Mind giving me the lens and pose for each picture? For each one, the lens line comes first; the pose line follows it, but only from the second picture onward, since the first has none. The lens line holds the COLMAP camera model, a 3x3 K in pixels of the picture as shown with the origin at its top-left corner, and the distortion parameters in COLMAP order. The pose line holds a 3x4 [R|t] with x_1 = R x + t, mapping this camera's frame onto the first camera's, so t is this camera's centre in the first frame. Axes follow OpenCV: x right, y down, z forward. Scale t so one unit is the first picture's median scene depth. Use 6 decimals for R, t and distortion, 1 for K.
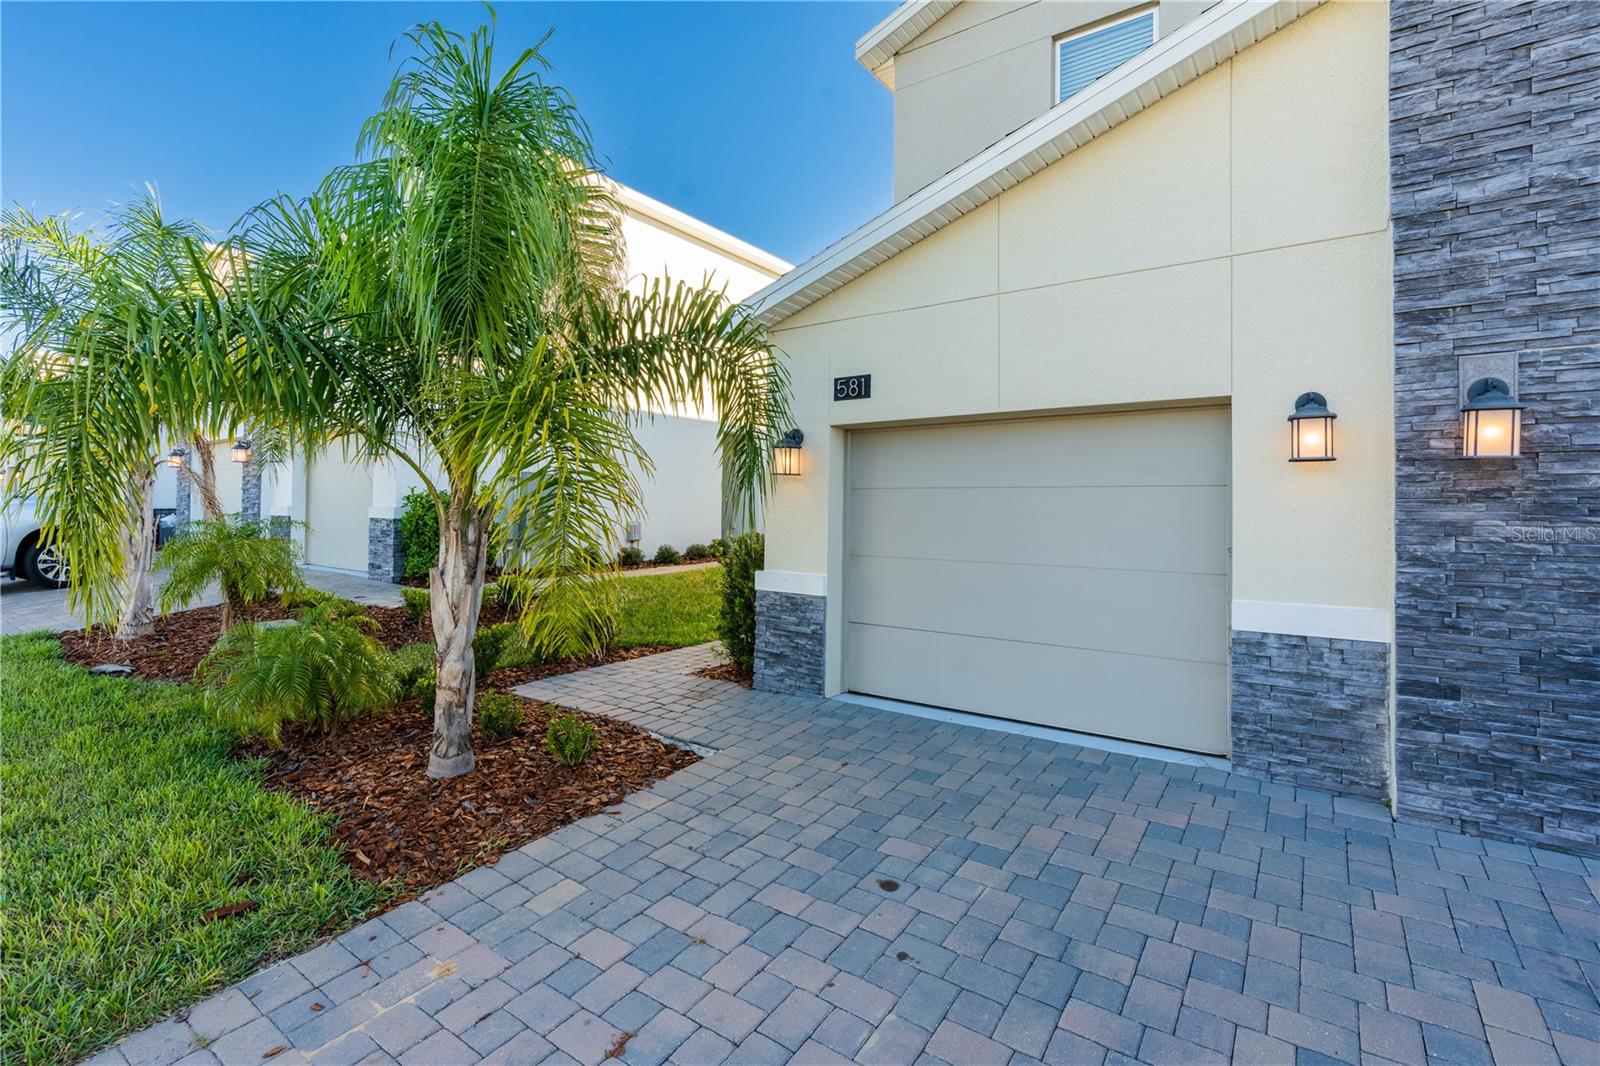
lens RADIAL K [[730.7, 0, 804.0], [0, 730.7, 502.2], [0, 0, 1]] dist [-0.013501, 0.000643]
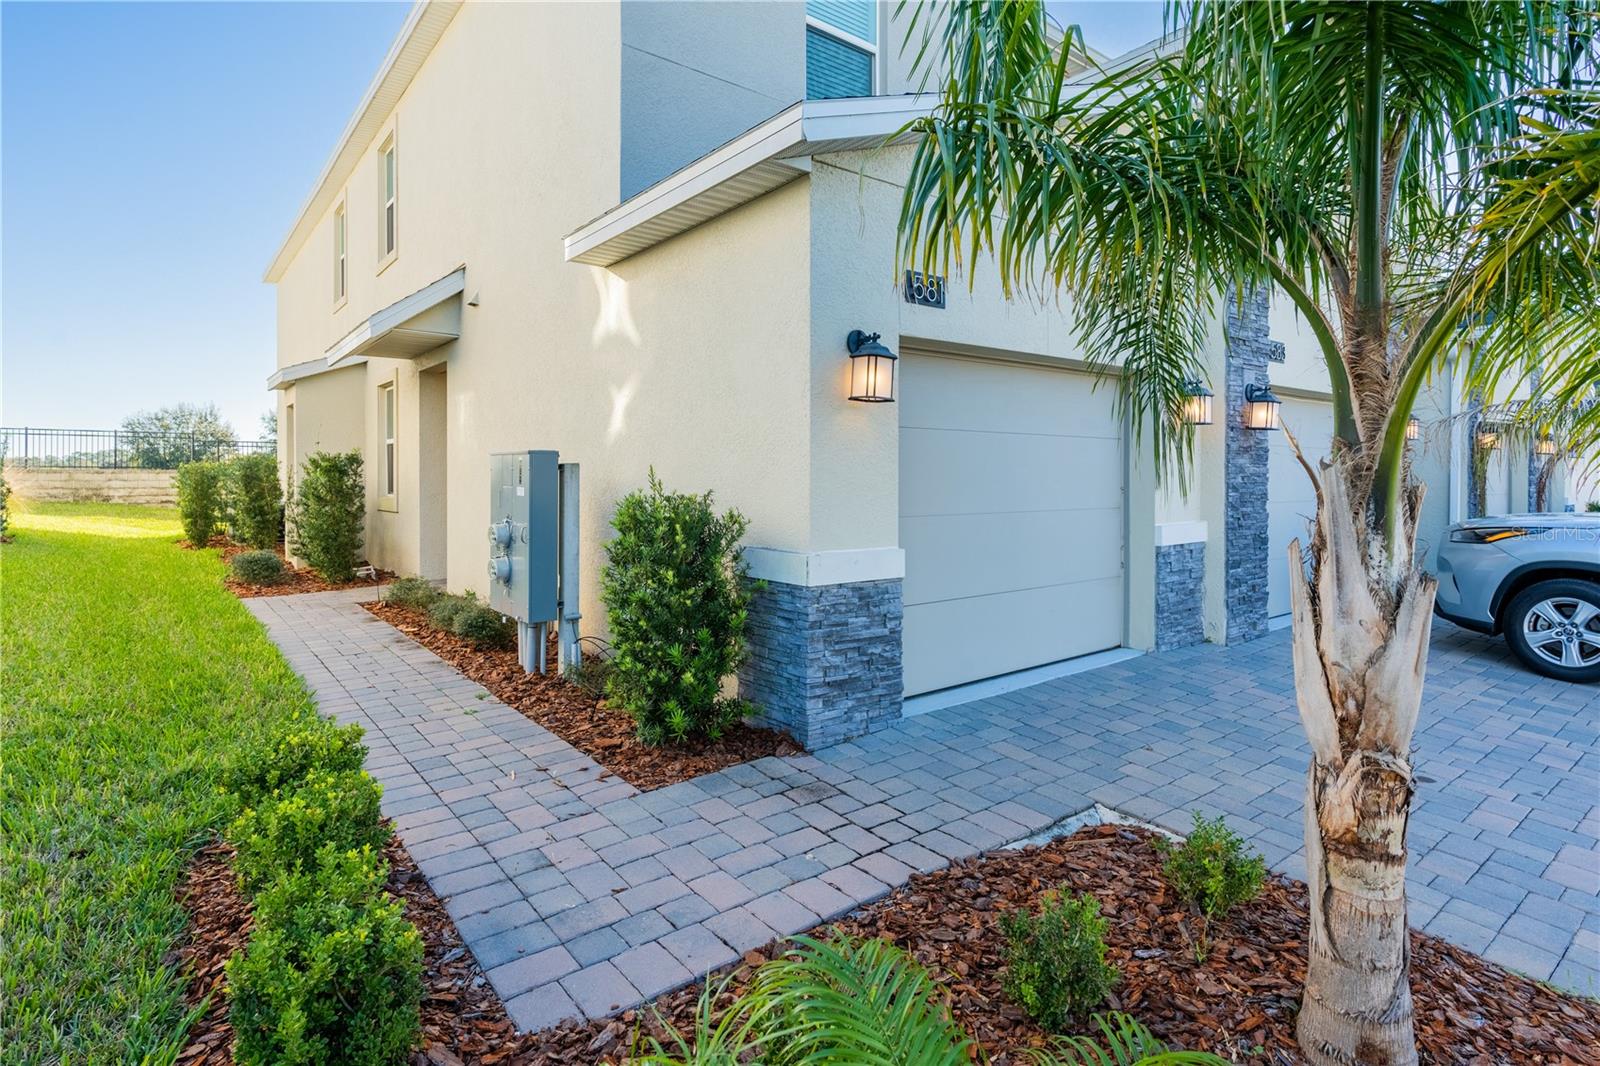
lens RADIAL K [[812.2, 0, 807.7], [0, 812.2, 480.7], [0, 0, 1]] dist [-0.004734, 0.000028]
pose [[0.279115, -0.016040, 0.960124, -0.750275], [-0.008107, 0.999785, 0.019059, 0.021924], [-0.960223, -0.013103, 0.278925, 0.872032]]
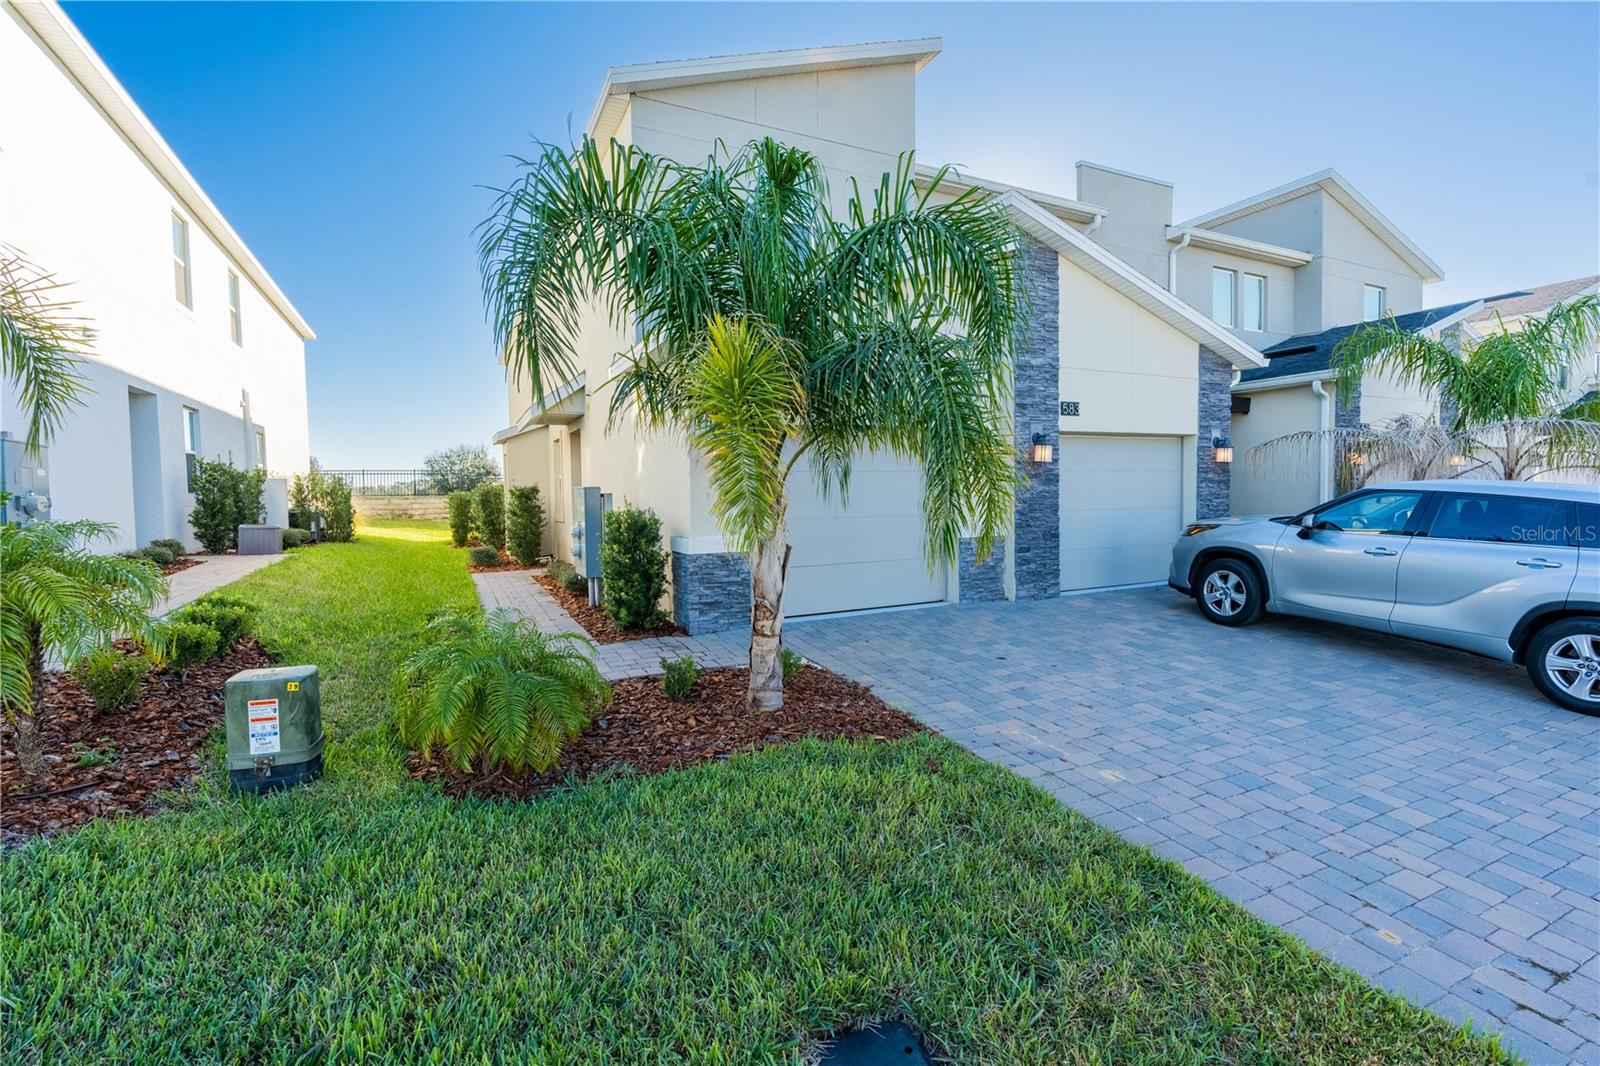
lens RADIAL K [[708.9, 0, 815.4], [0, 708.9, 532.5], [0, 0, 1]] dist [-0.017335, 0.000296]
pose [[0.464610, -0.067473, 0.882941, -1.067316], [0.011207, 0.997461, 0.070328, 0.003966], [-0.885444, -0.022780, 0.464187, 0.290166]]
